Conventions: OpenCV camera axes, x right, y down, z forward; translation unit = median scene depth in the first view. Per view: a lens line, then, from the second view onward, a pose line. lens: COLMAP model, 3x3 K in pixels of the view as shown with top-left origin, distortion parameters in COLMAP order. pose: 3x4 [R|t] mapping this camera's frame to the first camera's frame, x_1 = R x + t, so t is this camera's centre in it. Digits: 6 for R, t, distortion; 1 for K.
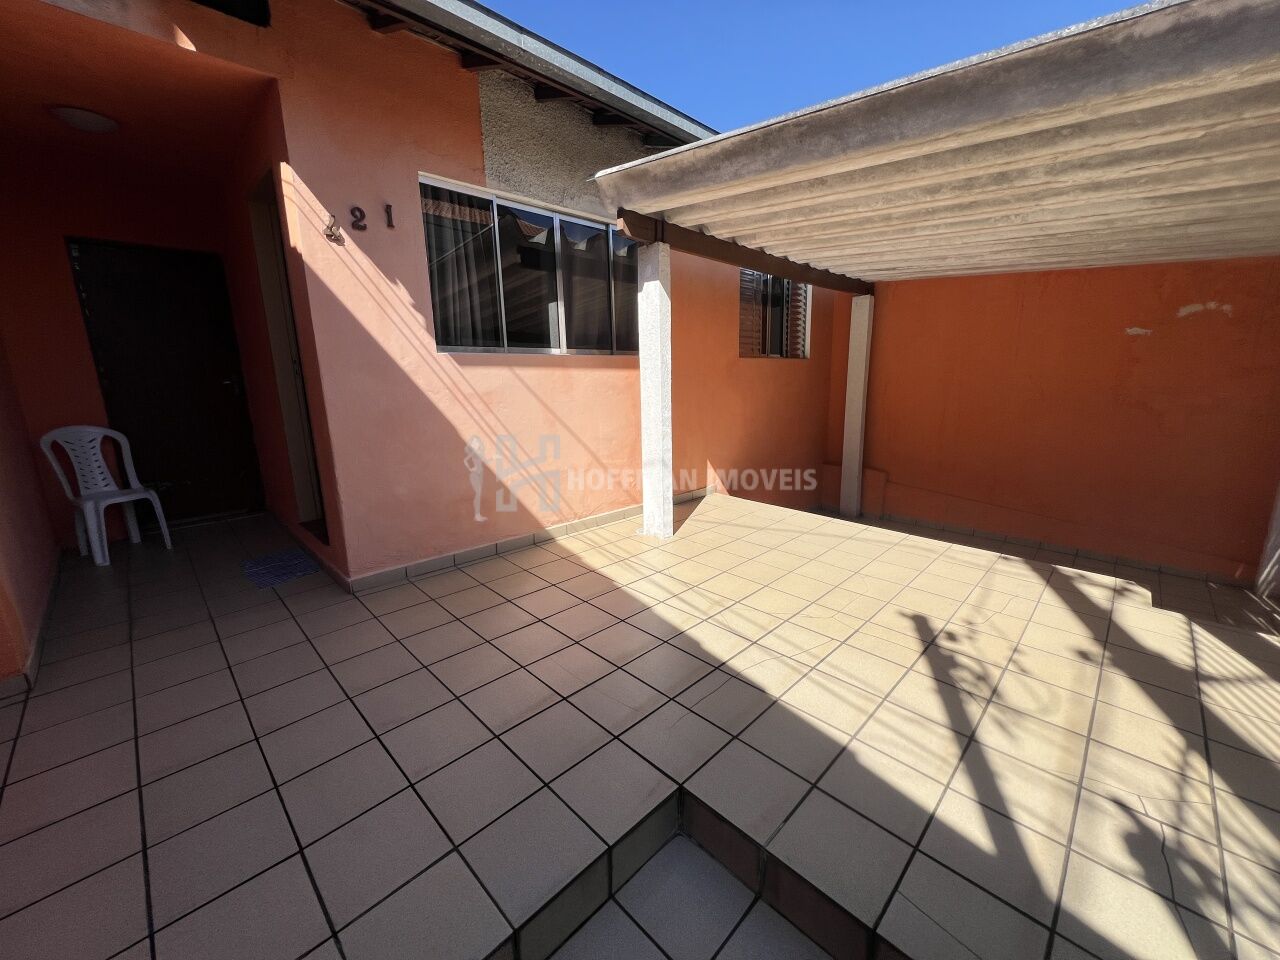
lens RADIAL K [[510.1, 0, 633.9], [0, 510.1, 481.4], [0, 0, 1]] dist [-0.002028, 0.000364]
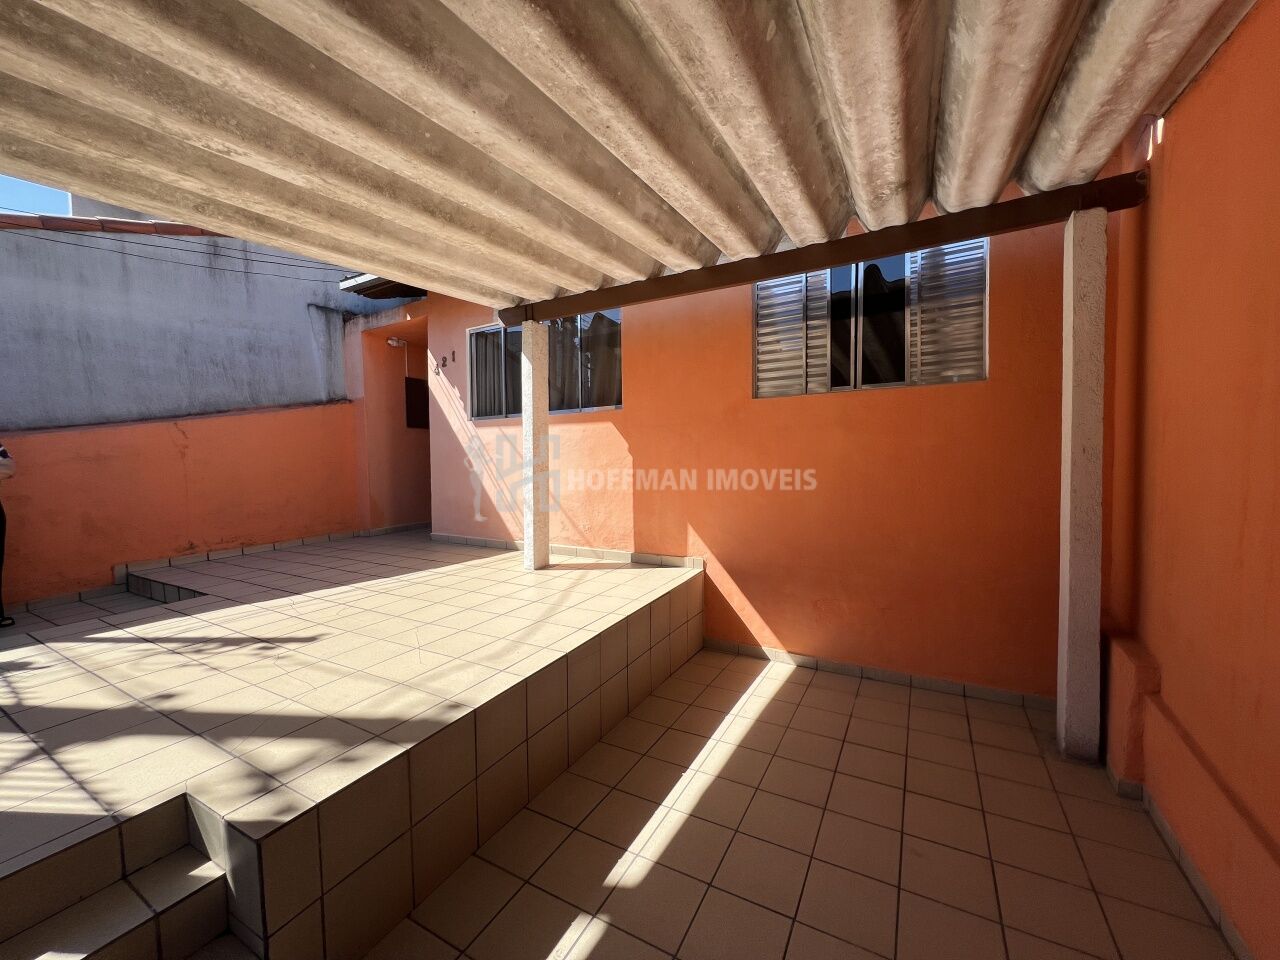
lens RADIAL K [[510.1, 0, 631.8], [0, 510.1, 477.4], [0, 0, 1]] dist [-0.002028, 0.000364]
pose [[0.250234, 0.033525, -0.967605, 1.792461], [-0.192991, 0.981071, -0.015918, -0.170643], [0.948756, 0.190722, 0.251968, 1.361002]]
